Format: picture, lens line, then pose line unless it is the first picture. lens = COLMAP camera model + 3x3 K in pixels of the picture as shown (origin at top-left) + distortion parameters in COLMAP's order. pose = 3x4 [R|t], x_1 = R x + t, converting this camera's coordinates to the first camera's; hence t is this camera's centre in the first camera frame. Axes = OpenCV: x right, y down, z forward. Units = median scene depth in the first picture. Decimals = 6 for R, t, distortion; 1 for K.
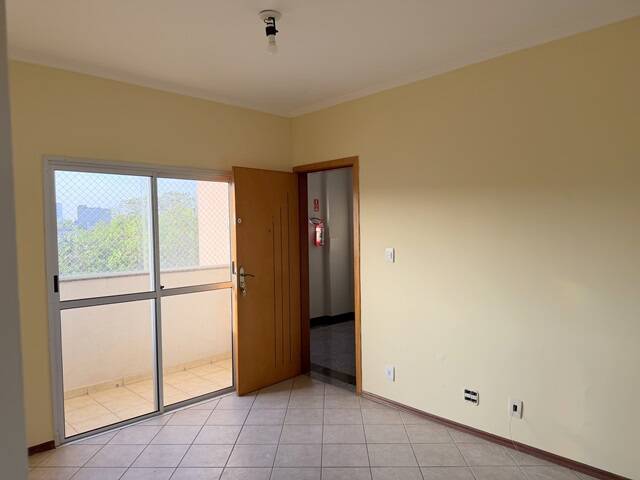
lens RADIAL K [[451.1, 0, 319.0], [0, 451.1, 241.8], [0, 0, 1]] dist [0.005002, -0.001322]
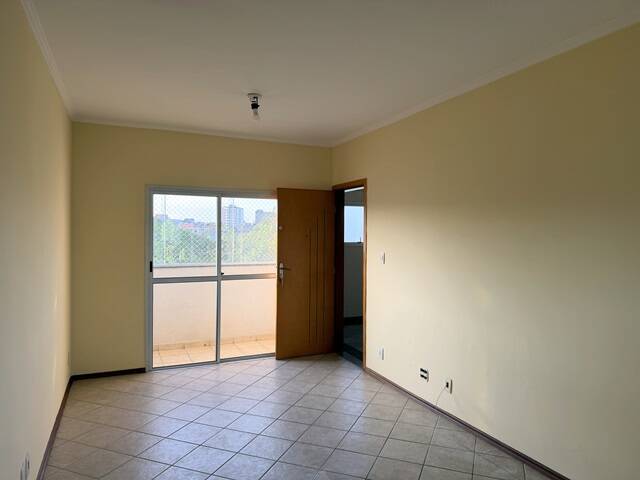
lens RADIAL K [[453.0, 0, 321.2], [0, 453.0, 236.2], [0, 0, 1]] dist [0.054176, -0.000747]
pose [[0.941134, 0.024943, -0.337113, 0.405427], [-0.031744, 0.999388, -0.014676, -0.006633], [0.336541, 0.024514, 0.941350, -0.234658]]
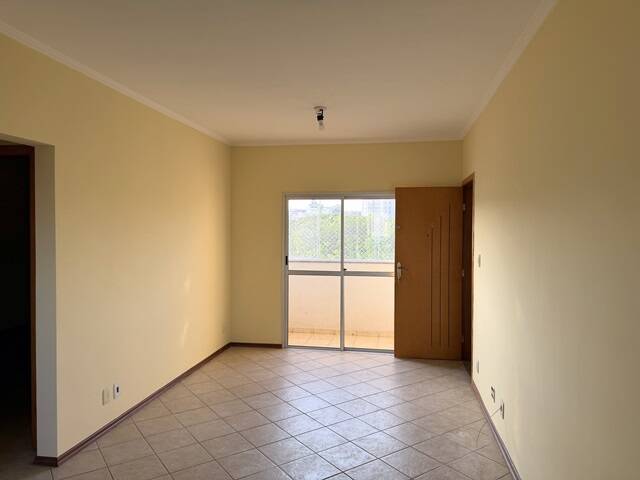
lens RADIAL K [[456.6, 0, 320.0], [0, 456.6, 240.0], [0, 0, 1]] dist [0.176308, -0.000163]
pose [[0.594106, 0.040066, -0.803388, 0.823826], [-0.038488, 0.999031, 0.021361, -0.030600], [0.803465, 0.018230, 0.595072, -0.012062]]
